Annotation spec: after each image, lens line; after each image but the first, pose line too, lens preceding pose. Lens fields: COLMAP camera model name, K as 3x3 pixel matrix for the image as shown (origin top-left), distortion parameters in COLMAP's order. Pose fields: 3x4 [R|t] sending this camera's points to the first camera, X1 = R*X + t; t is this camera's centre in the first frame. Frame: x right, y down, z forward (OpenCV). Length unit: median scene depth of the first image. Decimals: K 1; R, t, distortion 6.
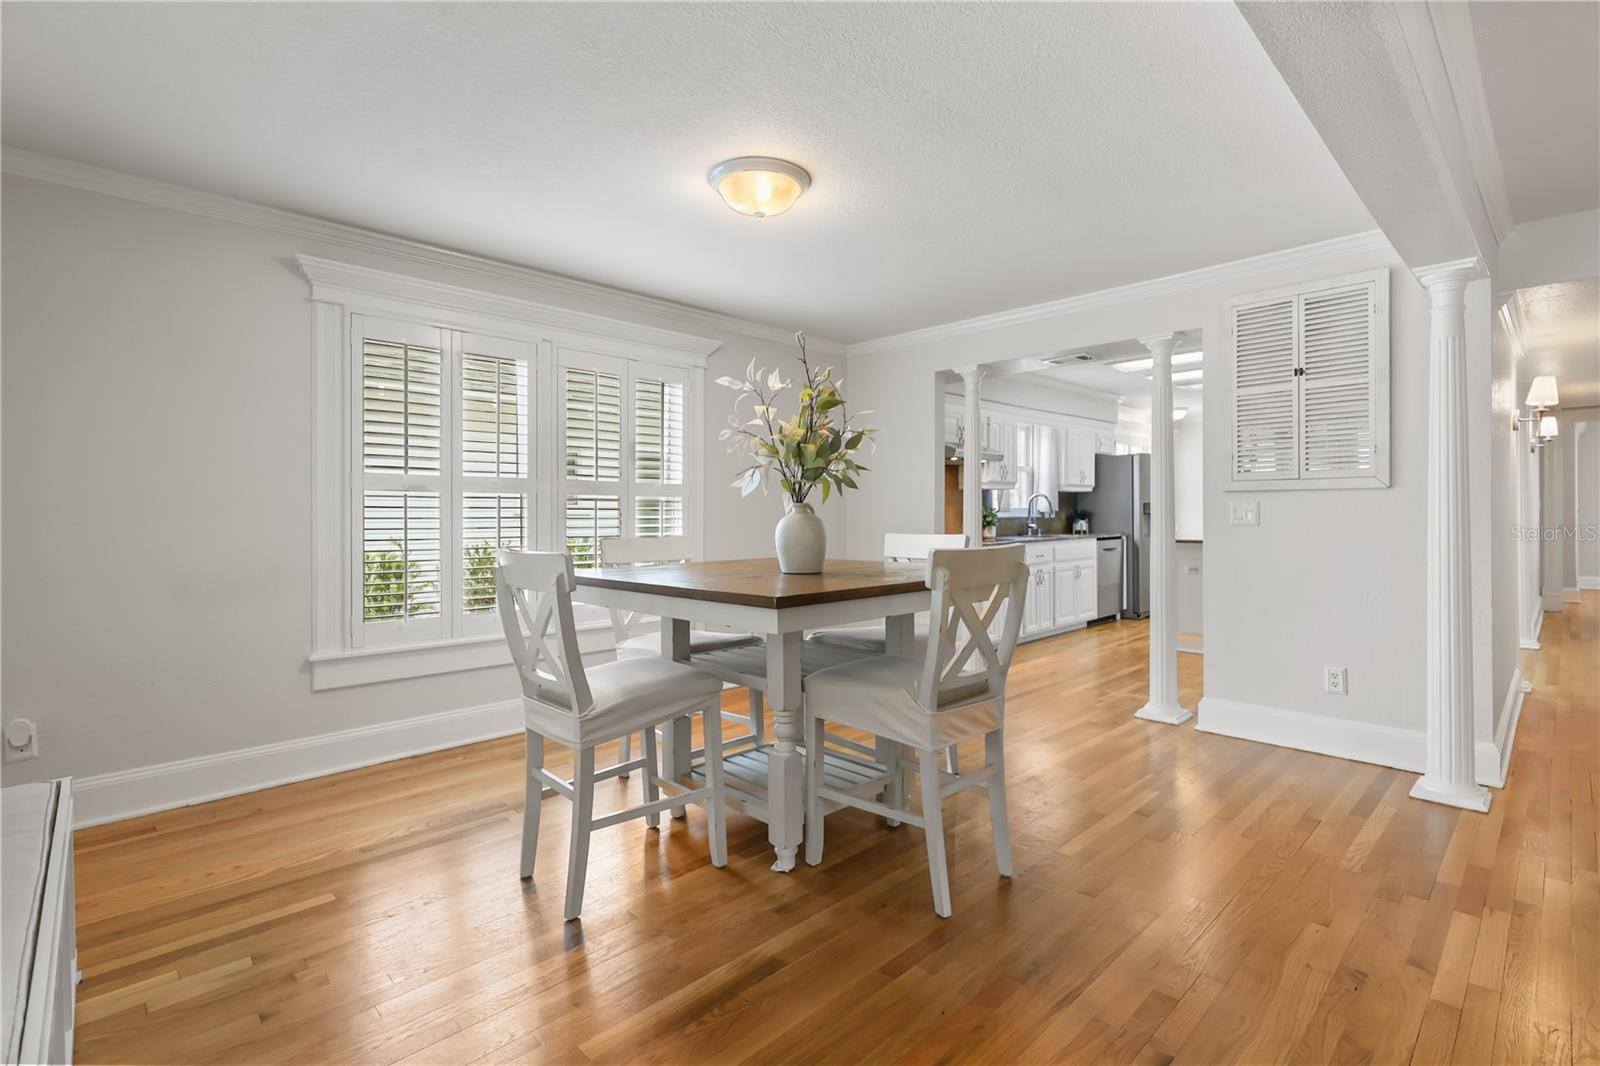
lens RADIAL K [[745.7, 0, 796.4], [0, 745.7, 523.0], [0, 0, 1]] dist [-0.001089, -0.000334]
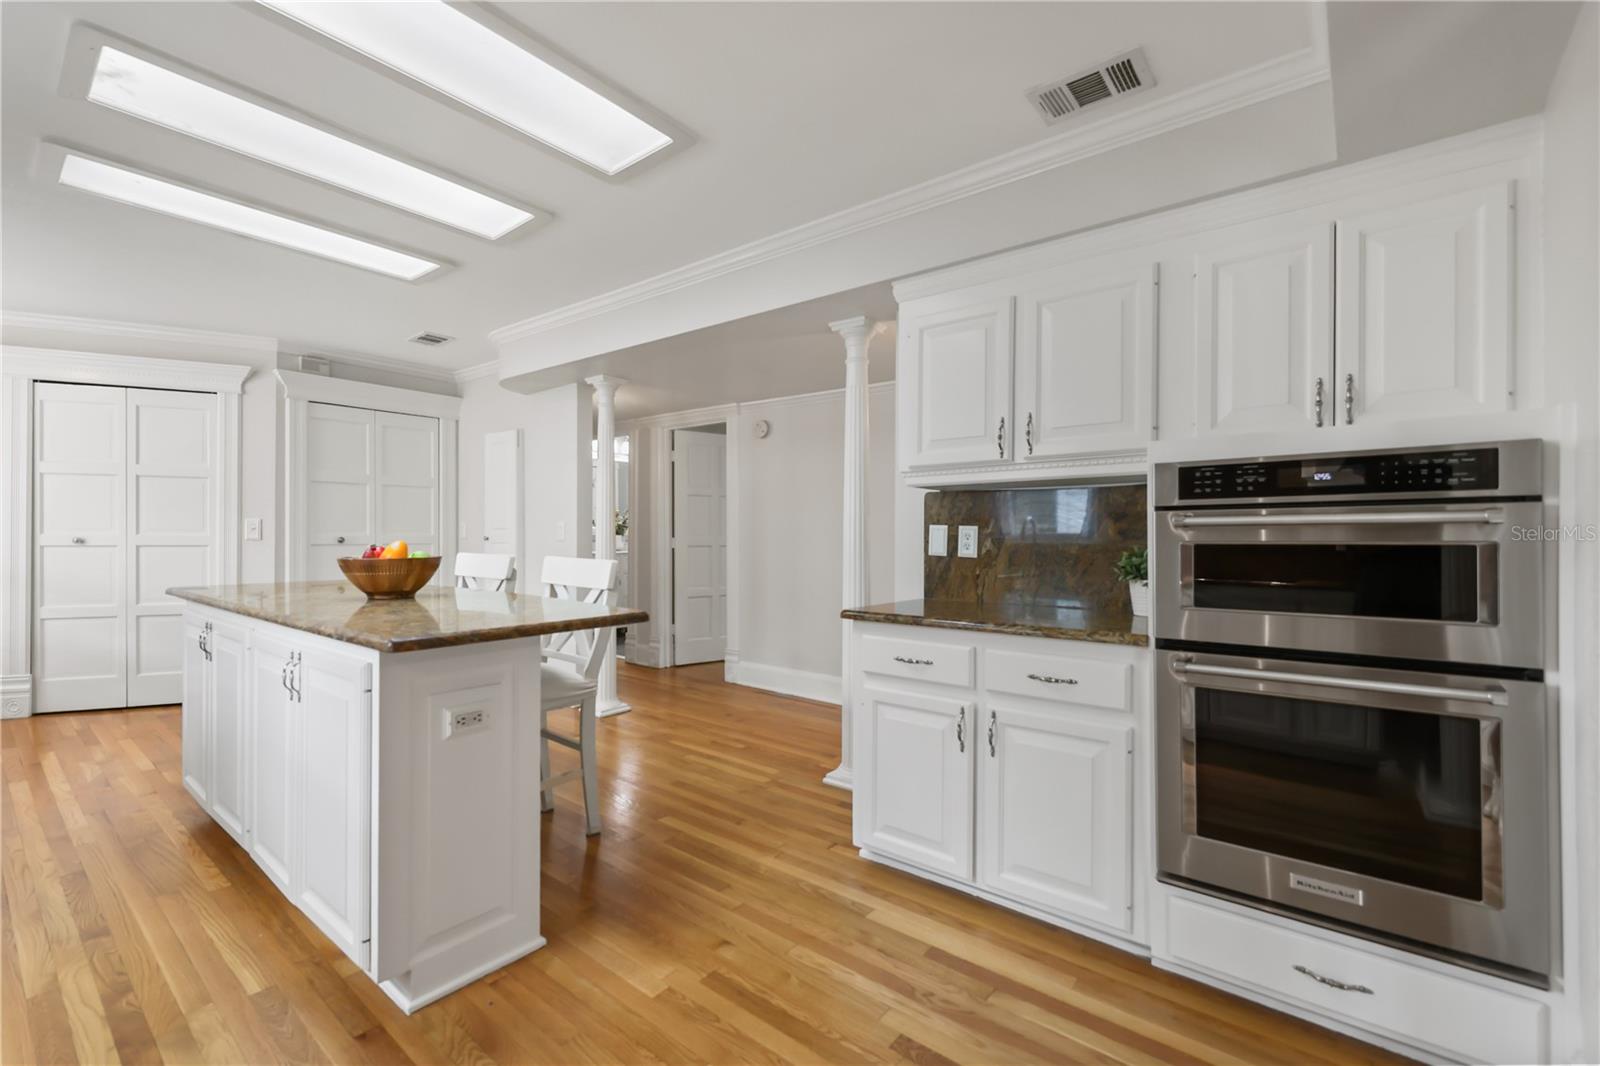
lens RADIAL K [[691.0, 0, 803.1], [0, 691.0, 540.9], [0, 0, 1]] dist [0.000645, 0.000187]
pose [[-0.127155, 0.002702, 0.991879, 0.419863], [0.007334, 0.999972, -0.001783, -0.021794], [-0.991856, 0.007048, -0.127172, 1.676245]]
